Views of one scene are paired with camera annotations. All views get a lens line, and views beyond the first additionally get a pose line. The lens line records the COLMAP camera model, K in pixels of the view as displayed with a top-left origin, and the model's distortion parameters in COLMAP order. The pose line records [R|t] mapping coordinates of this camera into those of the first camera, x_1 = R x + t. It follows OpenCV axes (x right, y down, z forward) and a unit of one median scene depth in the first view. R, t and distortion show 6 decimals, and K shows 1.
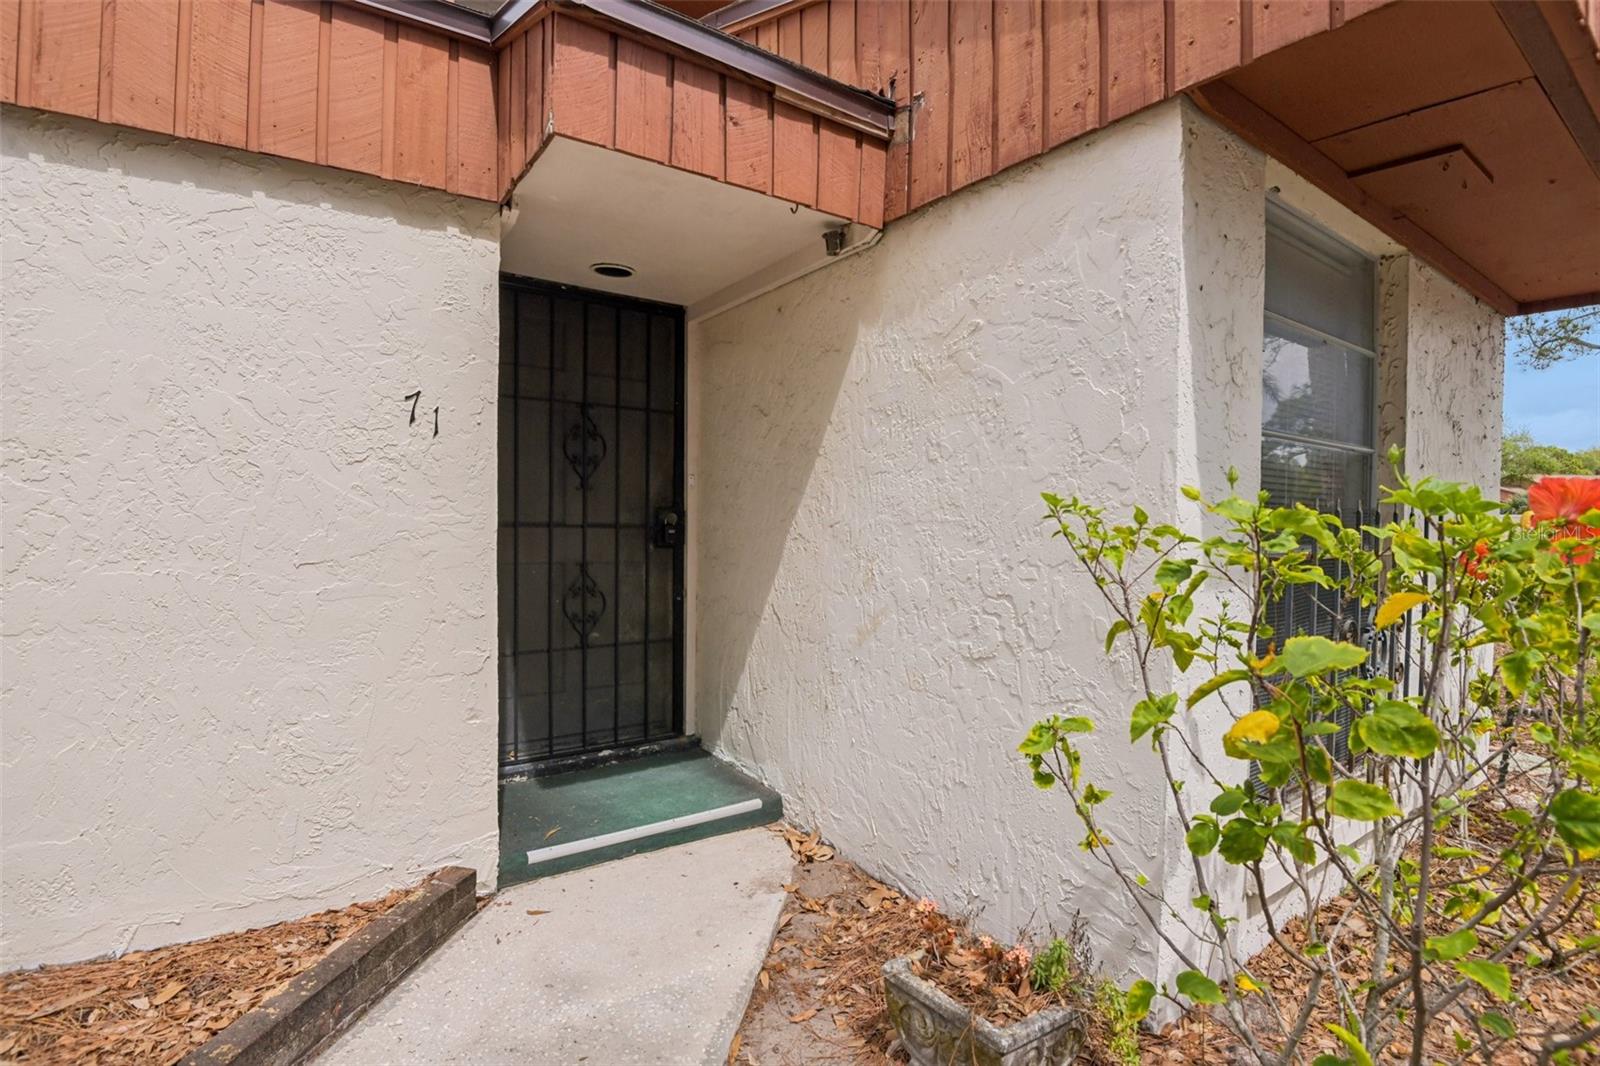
lens RADIAL K [[750.2, 0, 805.0], [0, 750.2, 546.8], [0, 0, 1]] dist [-0.036855, -0.003936]
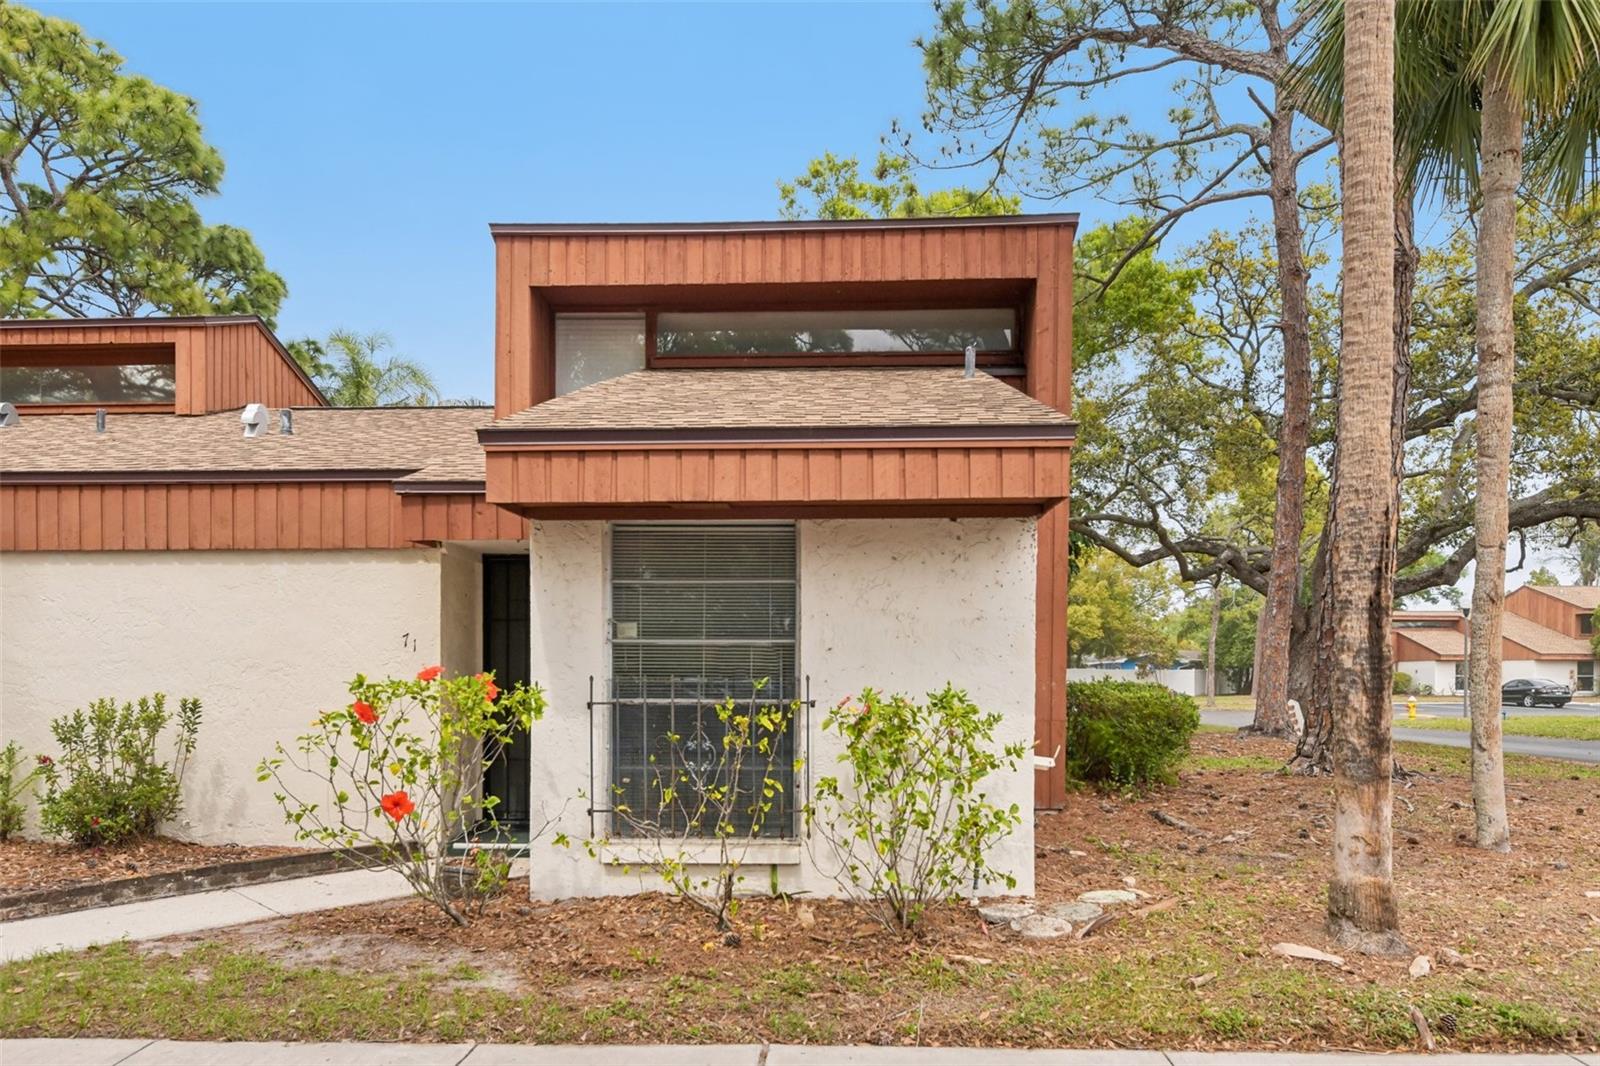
lens RADIAL K [[1140.5, 0, 825.7], [0, 1140.5, 676.8], [0, 0, 1]] dist [0.006857, -0.001259]
pose [[0.798629, -0.010336, -0.601735, 2.241451], [-0.014355, 0.999241, -0.036215, 0.033587], [0.601653, 0.037561, 0.797874, -0.895647]]
